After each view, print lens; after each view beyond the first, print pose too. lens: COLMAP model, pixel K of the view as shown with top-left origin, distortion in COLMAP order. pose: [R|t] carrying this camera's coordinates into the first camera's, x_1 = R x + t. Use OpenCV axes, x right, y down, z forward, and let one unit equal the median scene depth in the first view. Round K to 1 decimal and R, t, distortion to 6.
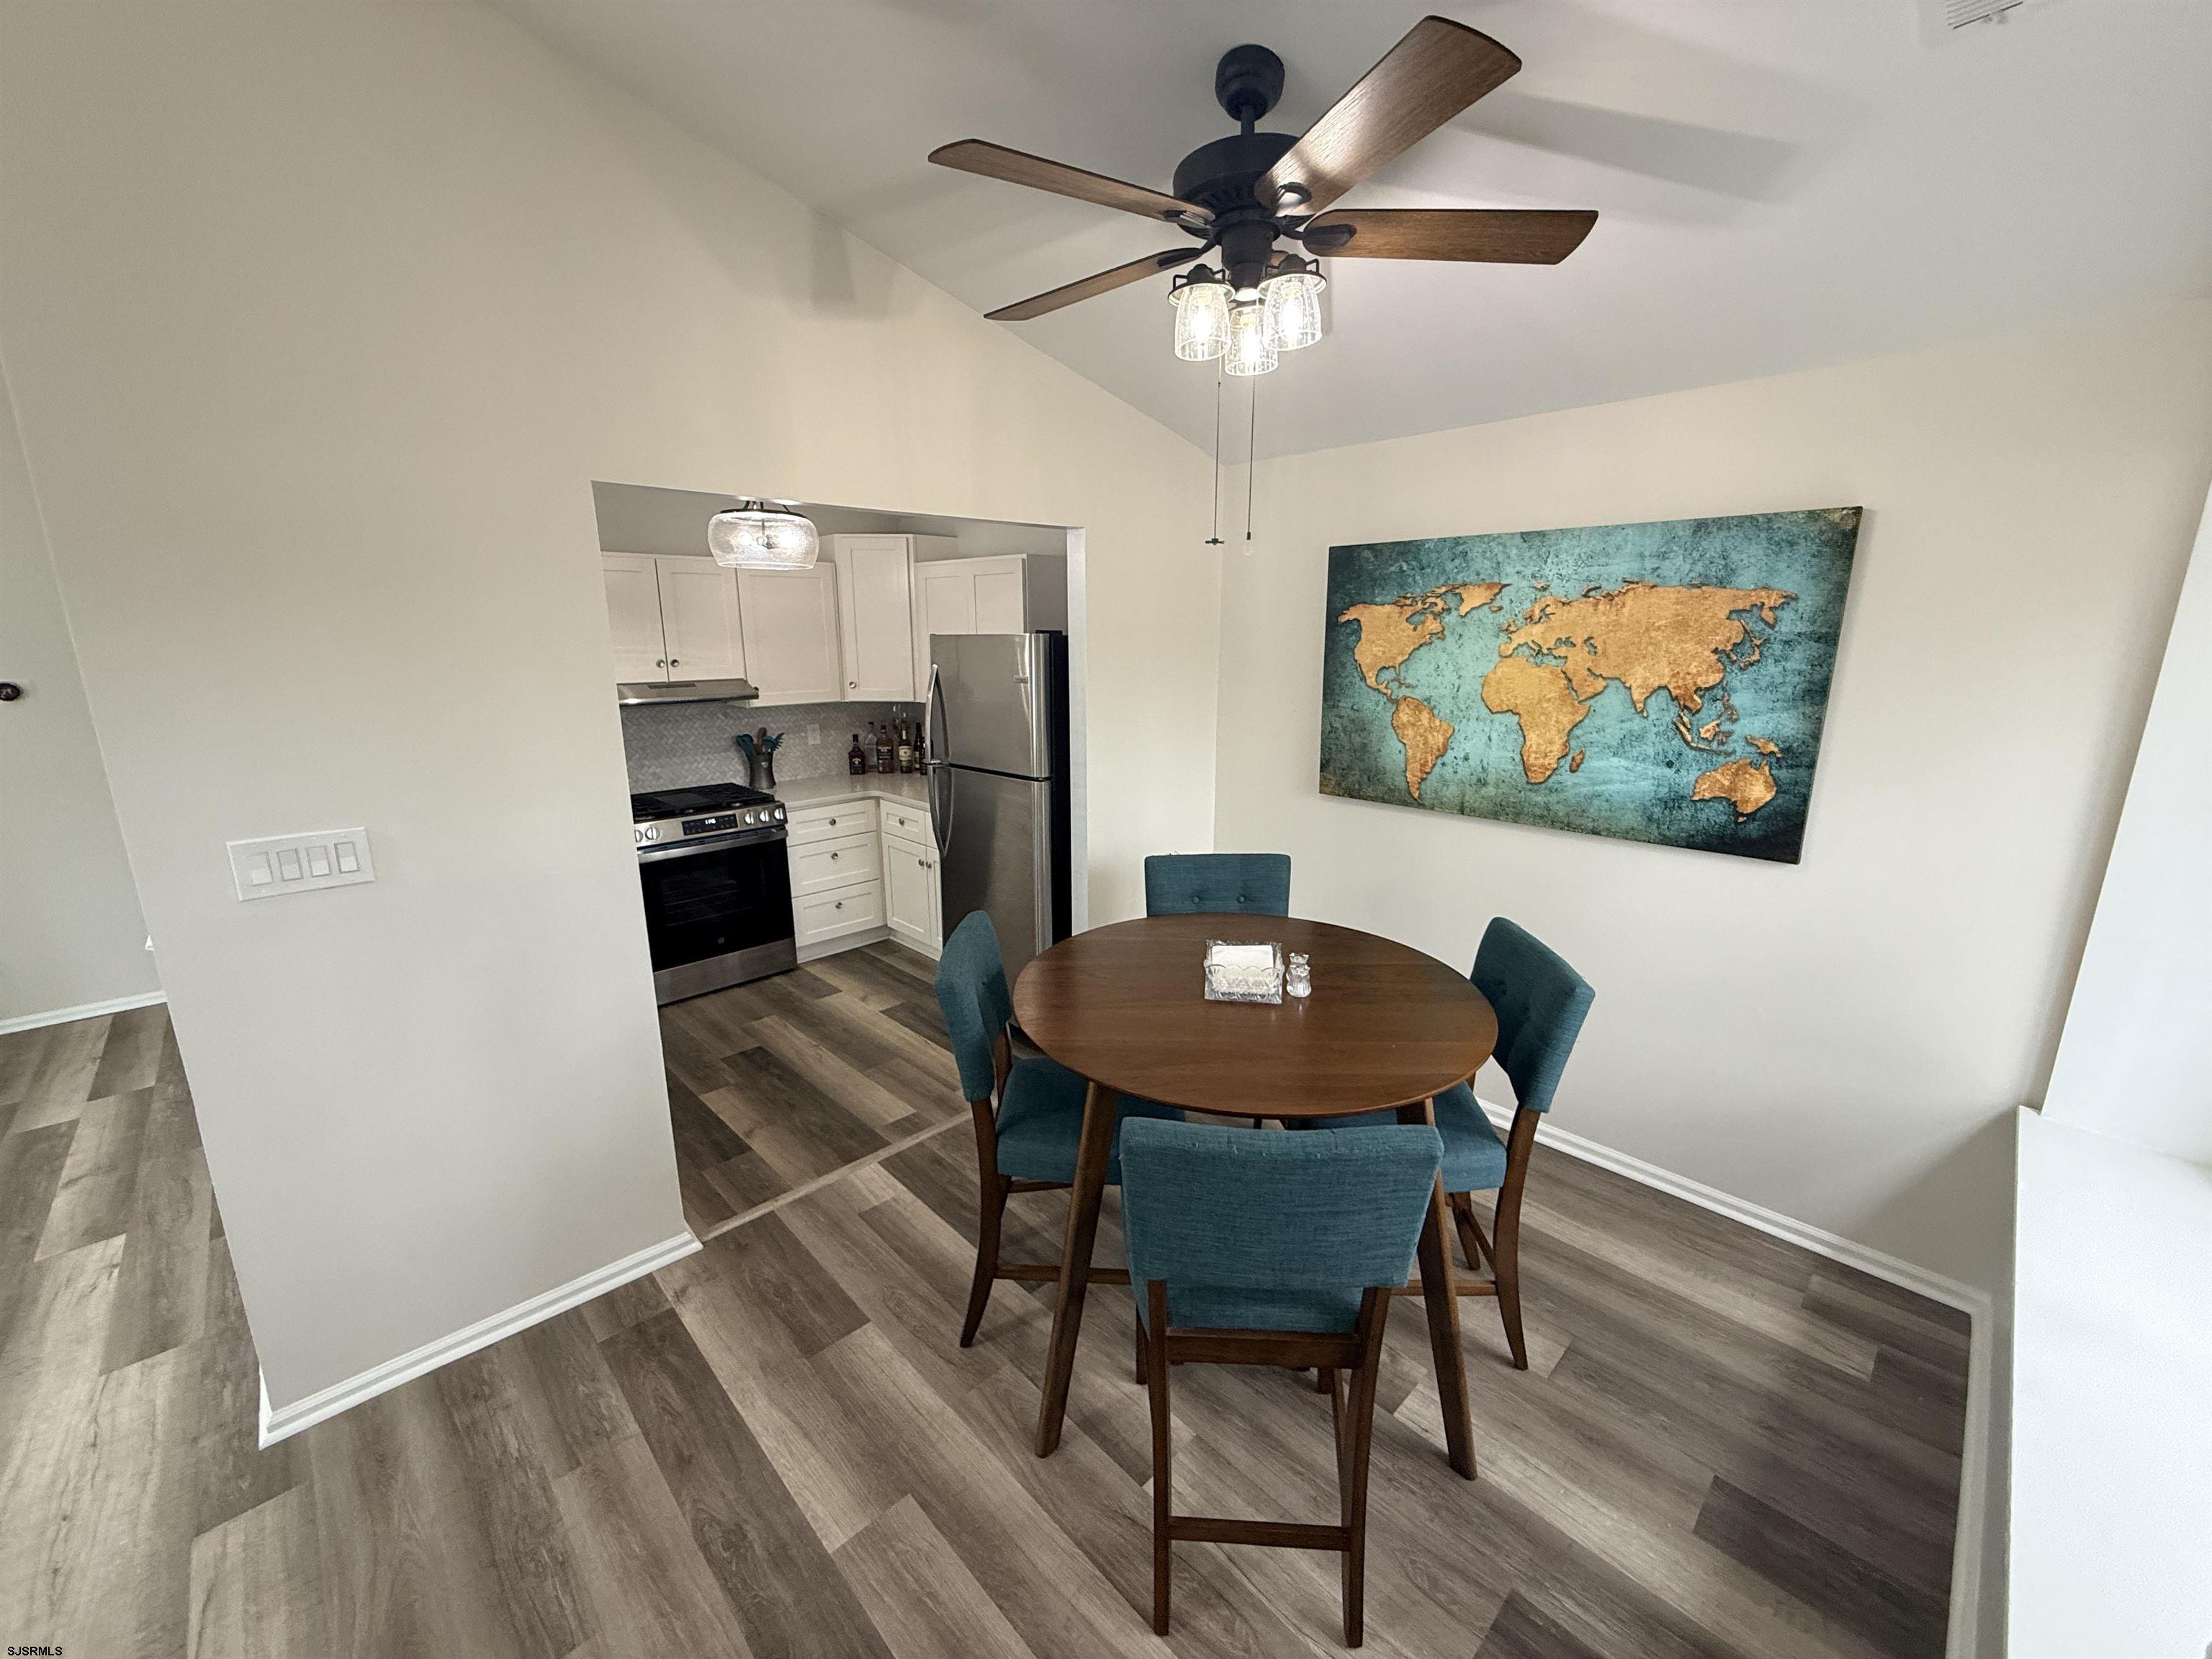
lens RADIAL K [[879.9, 0, 1104.7], [0, 879.9, 829.0], [0, 0, 1]] dist [0.002554, -0.000192]
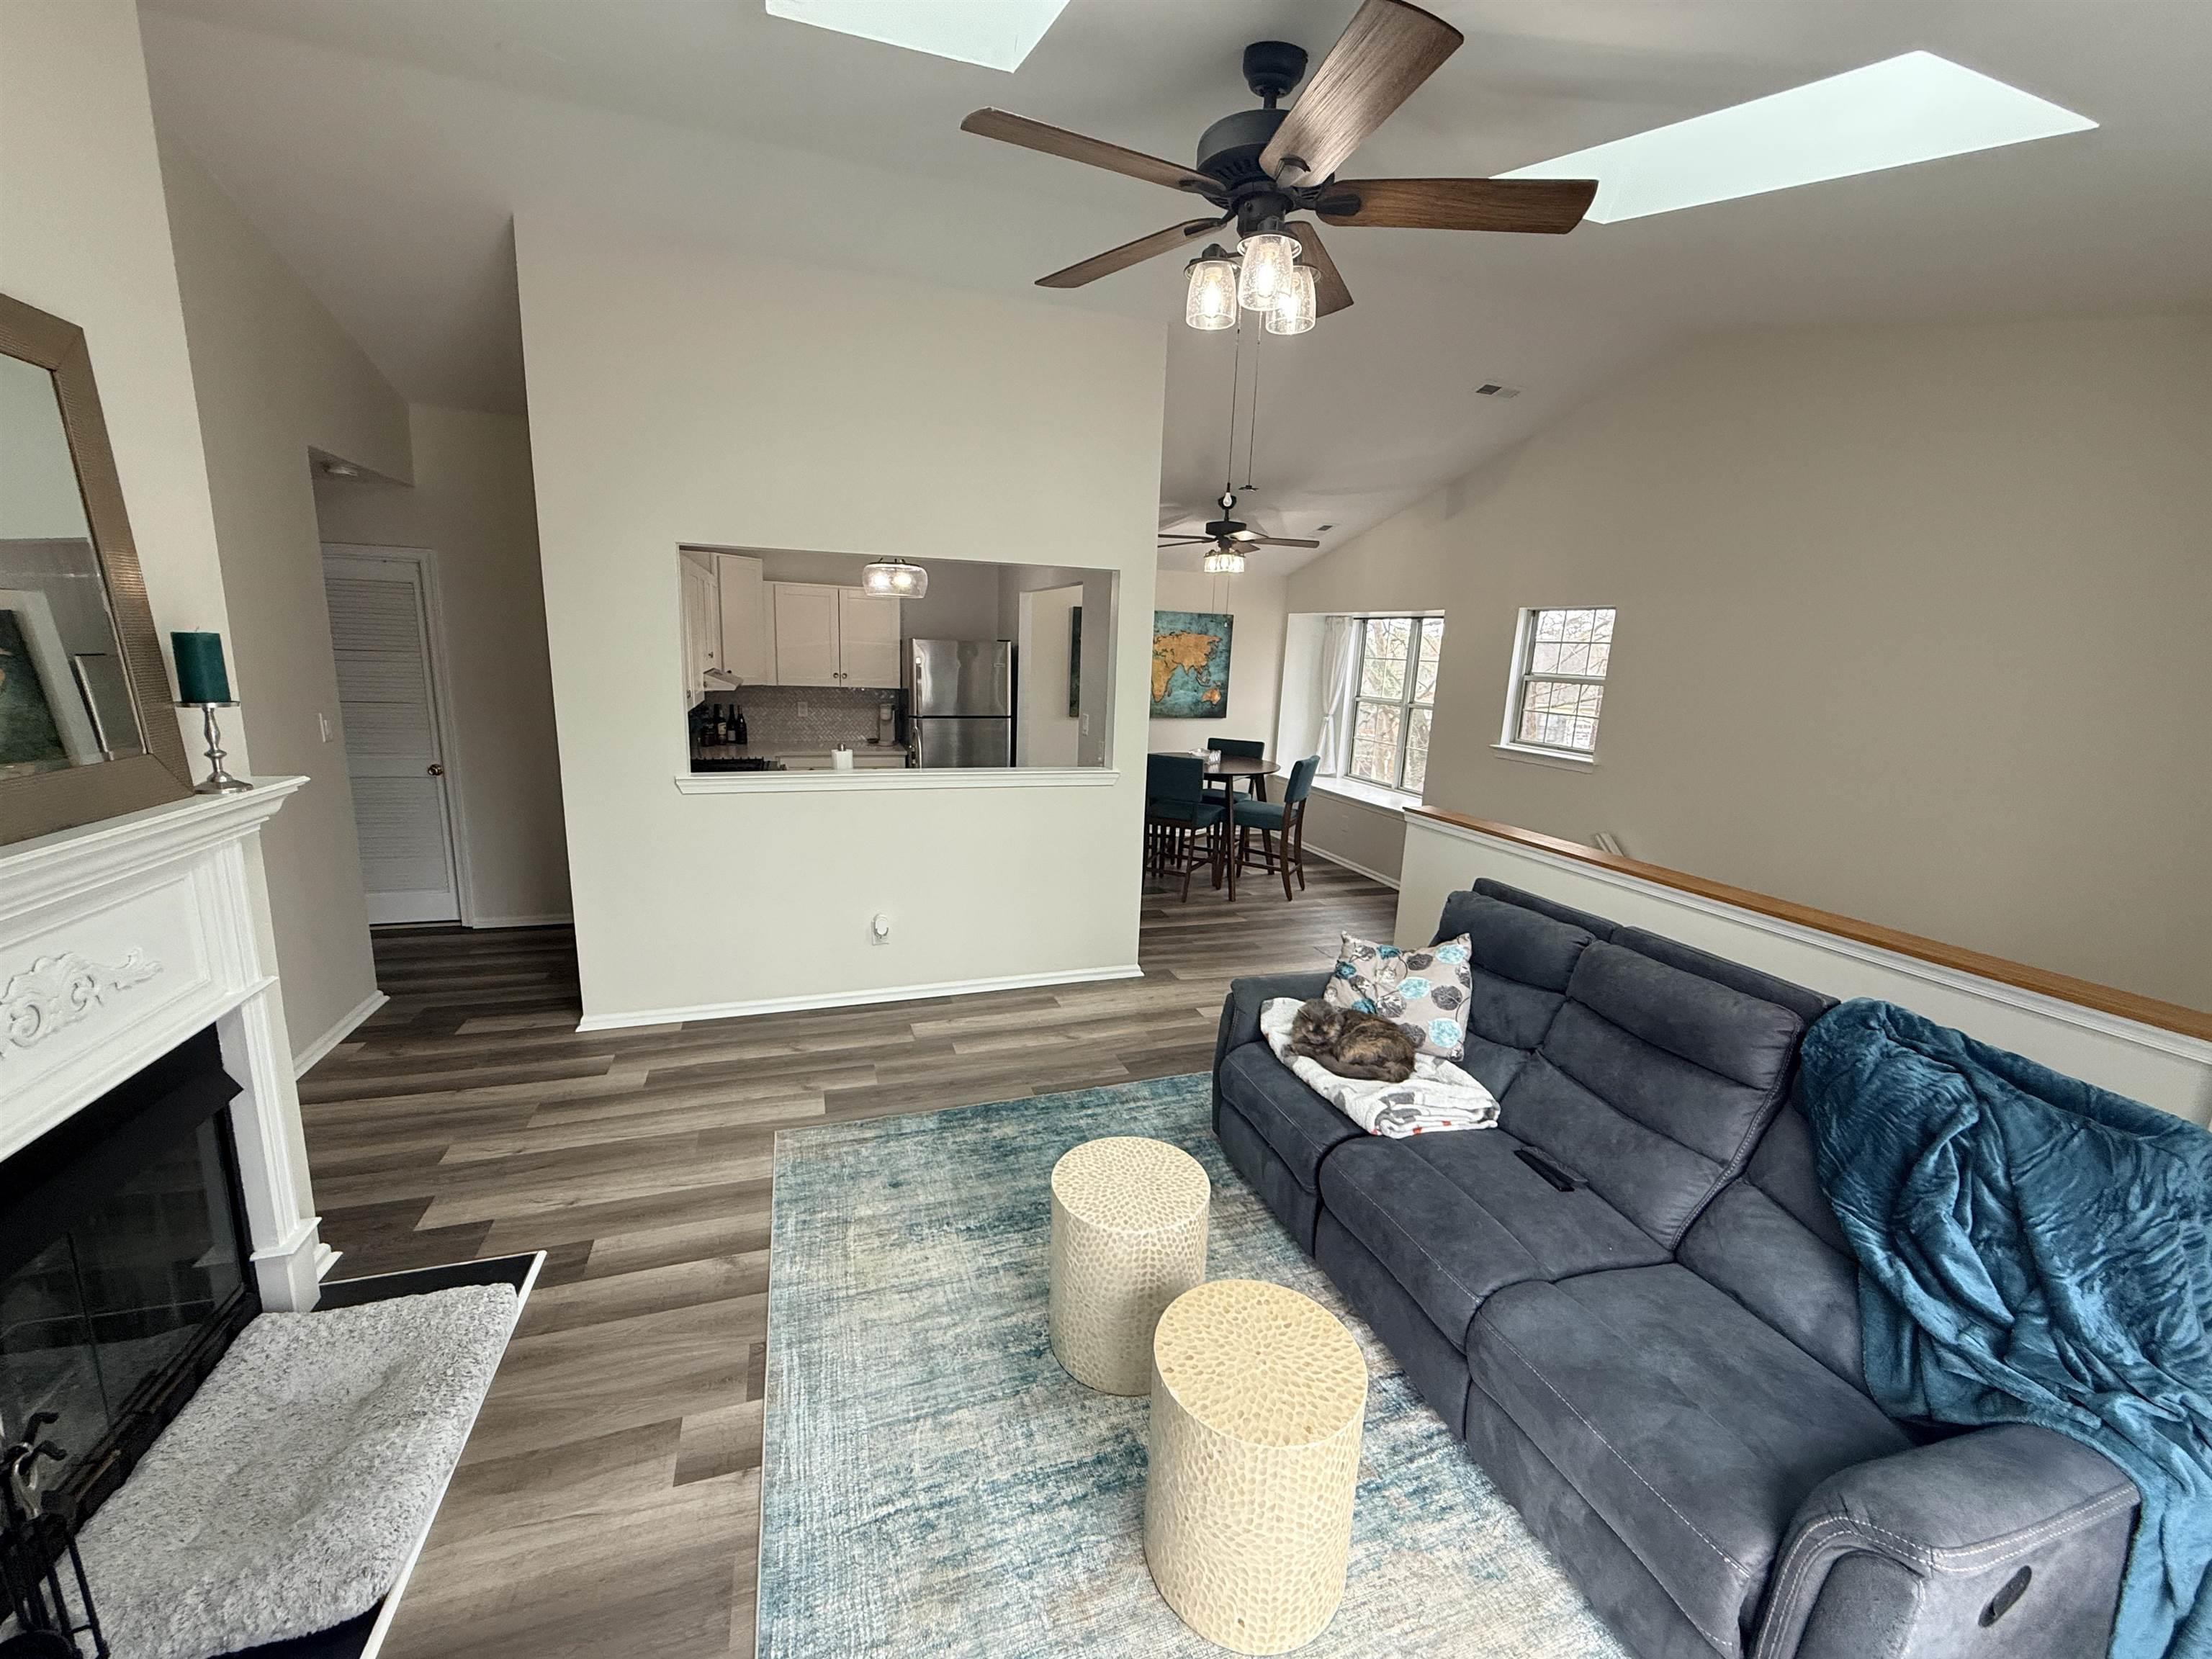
lens RADIAL K [[879.9, 0, 1105.4], [0, 879.9, 834.0], [0, 0, 1]] dist [0.002554, -0.000192]
pose [[0.420868, -0.178761, 0.889334, -1.983800], [0.161905, 0.979452, 0.120255, -0.004265], [-0.892556, 0.093376, 0.441162, -0.025959]]
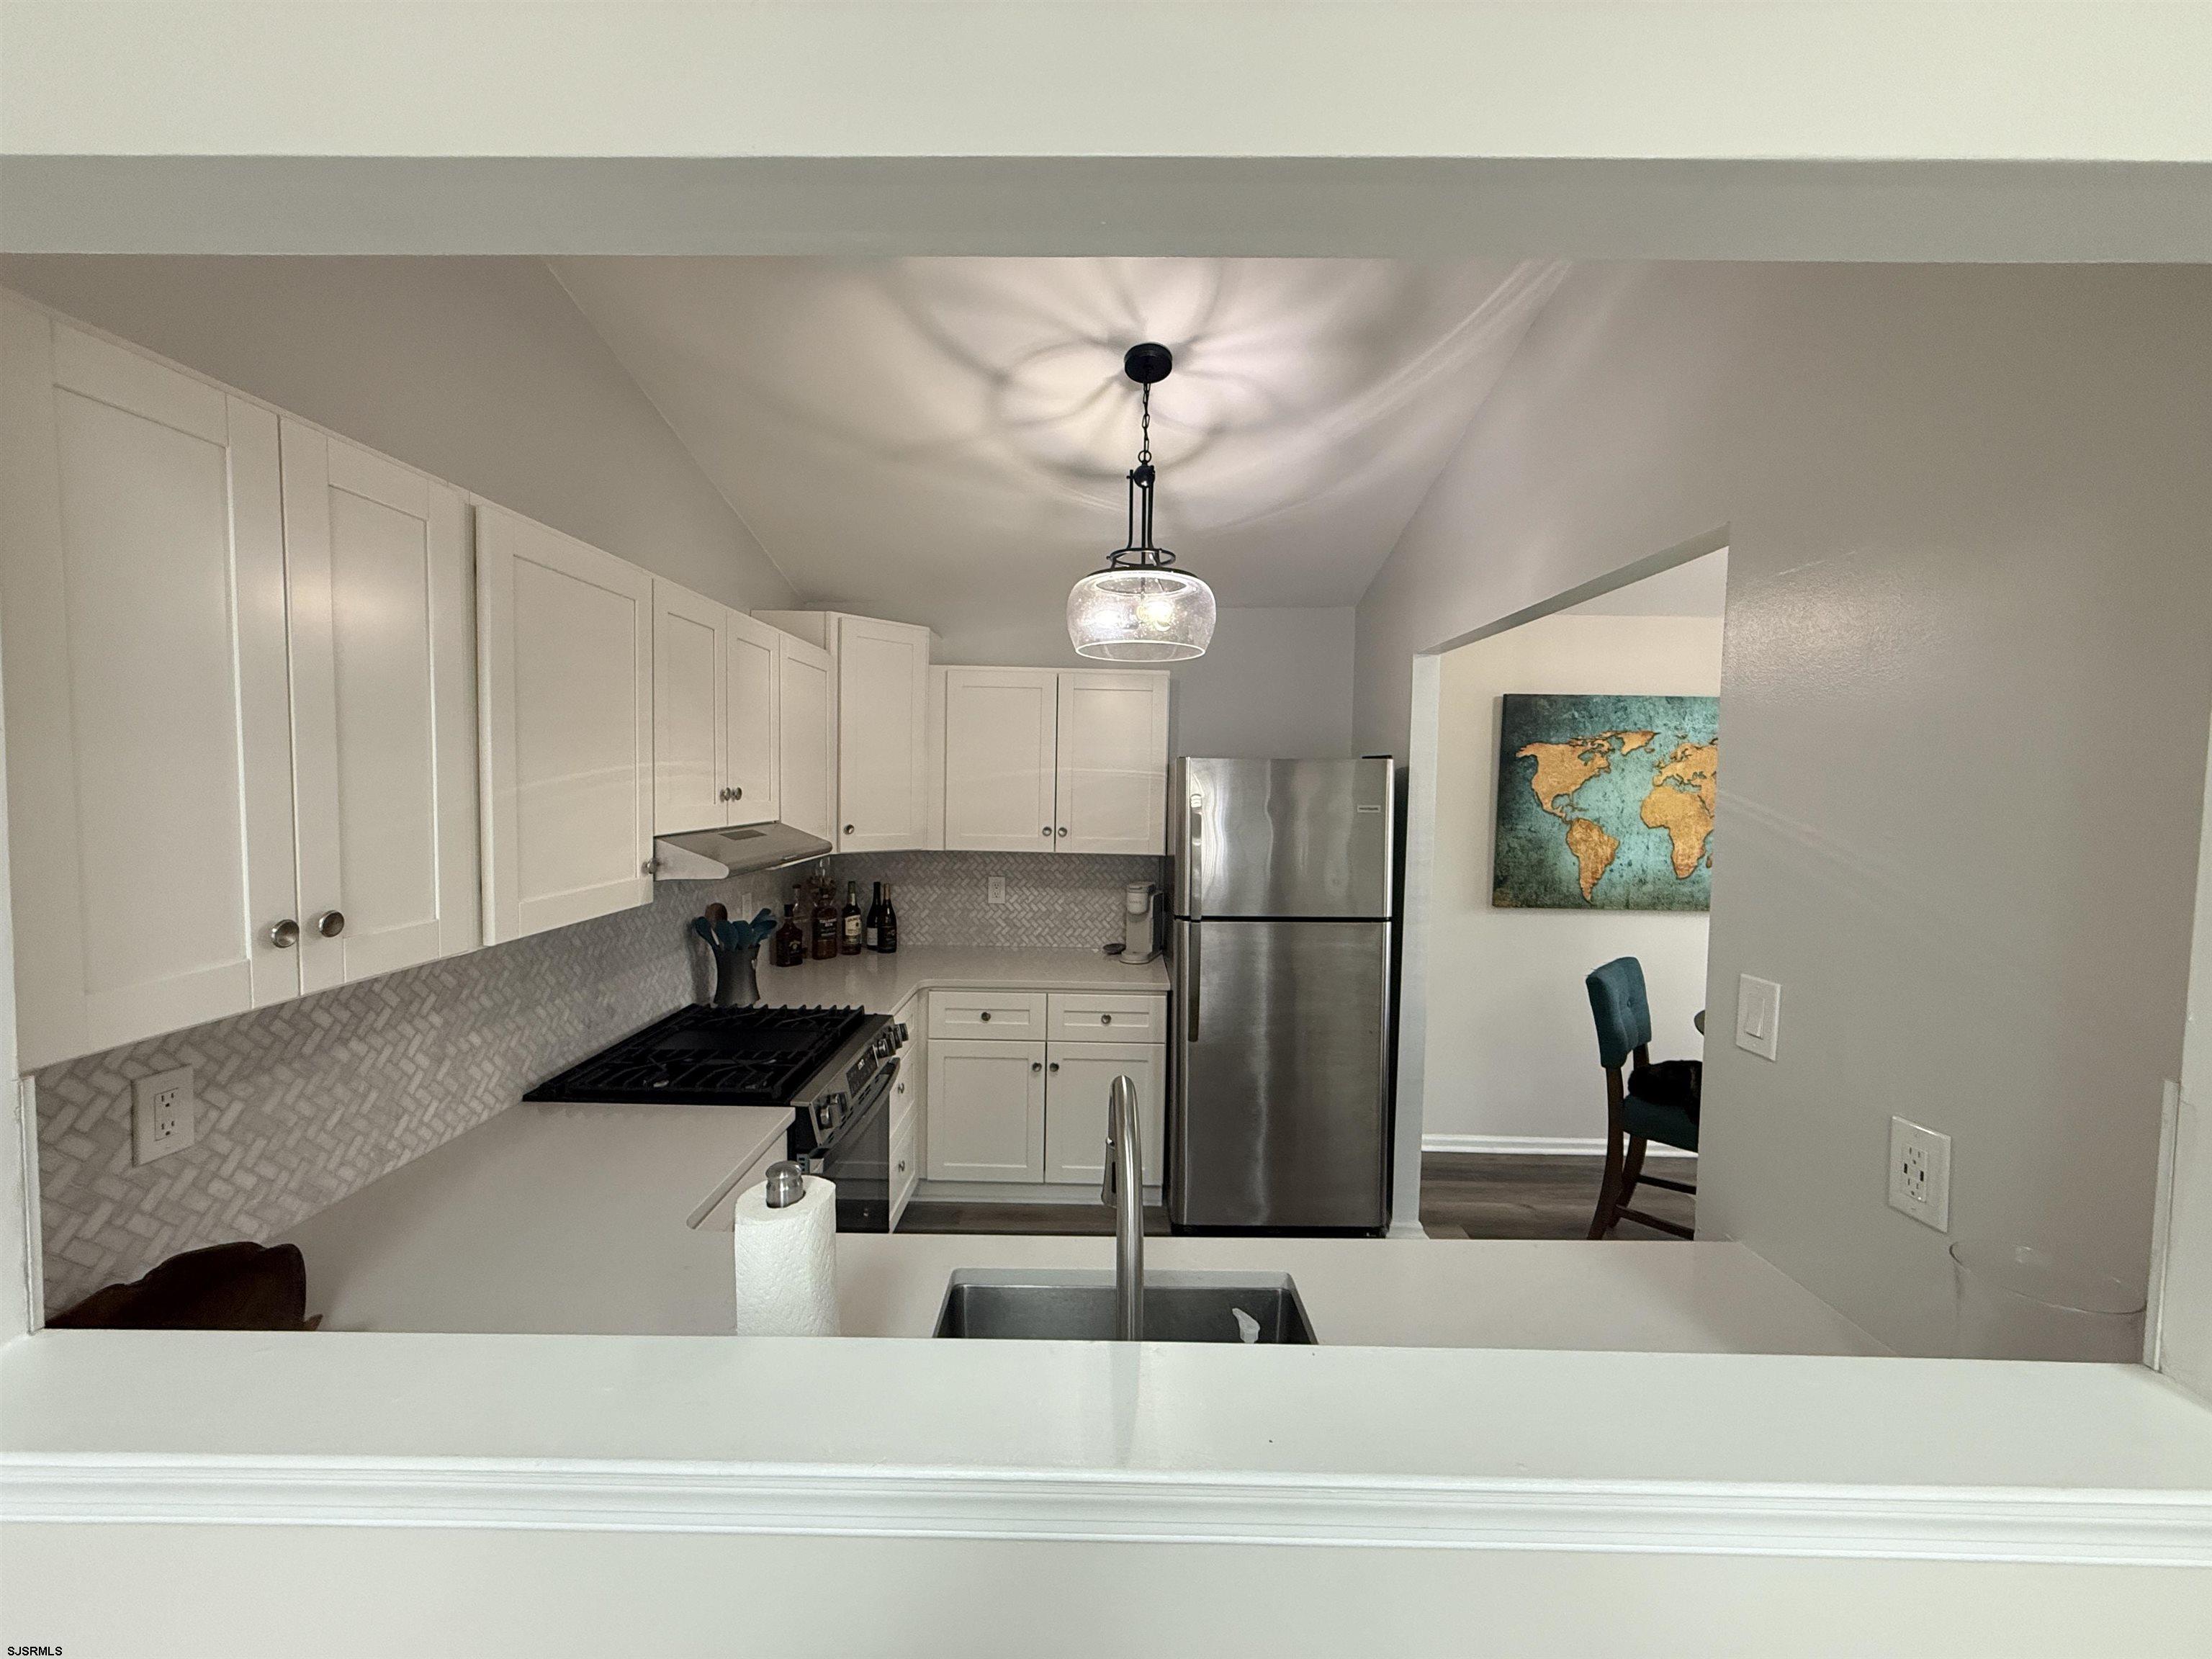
lens RADIAL K [[879.9, 0, 1099.3], [0, 879.9, 825.4], [0, 0, 1]] dist [0.002554, -0.000192]
pose [[0.700780, -0.021894, 0.713041, -1.029759], [0.143076, 0.983533, -0.110416, -0.104550], [-0.698882, 0.179397, 0.692373, 0.642721]]
